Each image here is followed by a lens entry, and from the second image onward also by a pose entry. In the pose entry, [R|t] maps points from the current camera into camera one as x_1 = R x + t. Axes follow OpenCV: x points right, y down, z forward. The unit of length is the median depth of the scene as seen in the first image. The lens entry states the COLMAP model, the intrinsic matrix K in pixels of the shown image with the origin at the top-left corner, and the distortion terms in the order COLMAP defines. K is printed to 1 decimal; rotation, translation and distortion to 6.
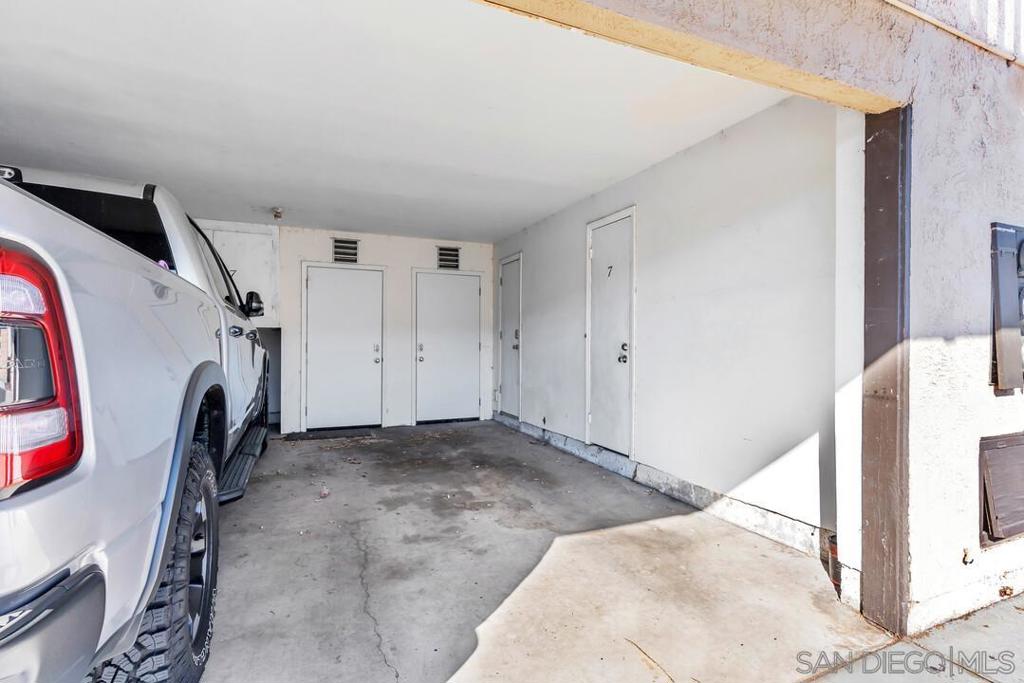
lens RADIAL K [[495.7, 0, 512.1], [0, 495.7, 340.6], [0, 0, 1]] dist [0.002393, 0.000383]
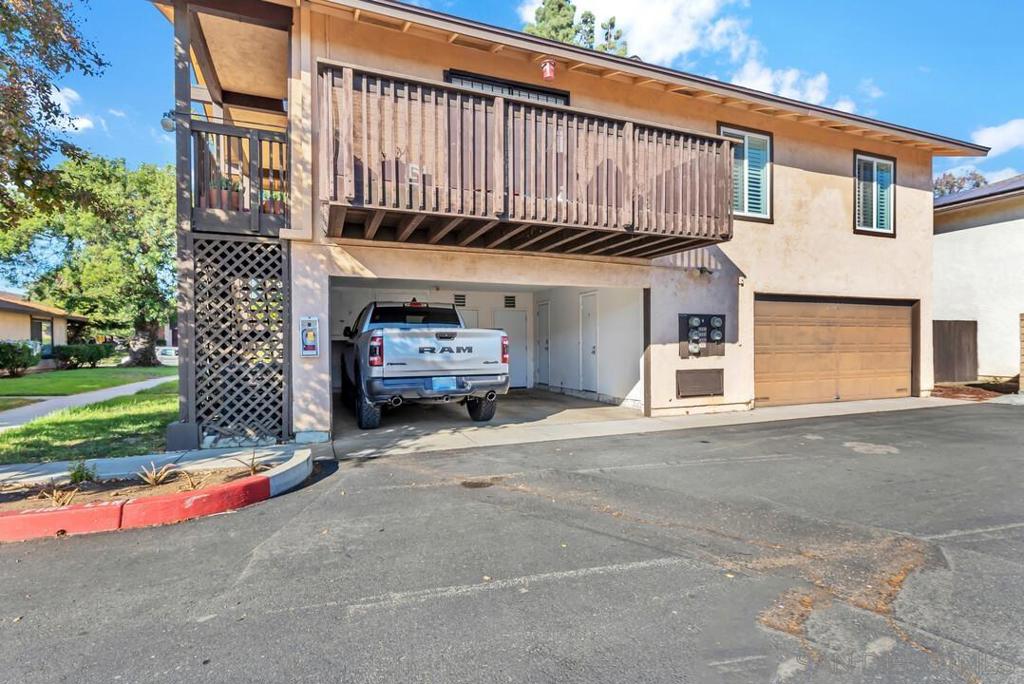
lens RADIAL K [[495.7, 0, 511.9], [0, 495.7, 344.8], [0, 0, 1]] dist [0.002393, 0.000383]
pose [[0.999479, -0.009042, -0.030990, -0.091979], [0.009082, 0.999958, 0.001158, -0.006744], [0.030979, -0.001438, 0.999519, -1.282849]]
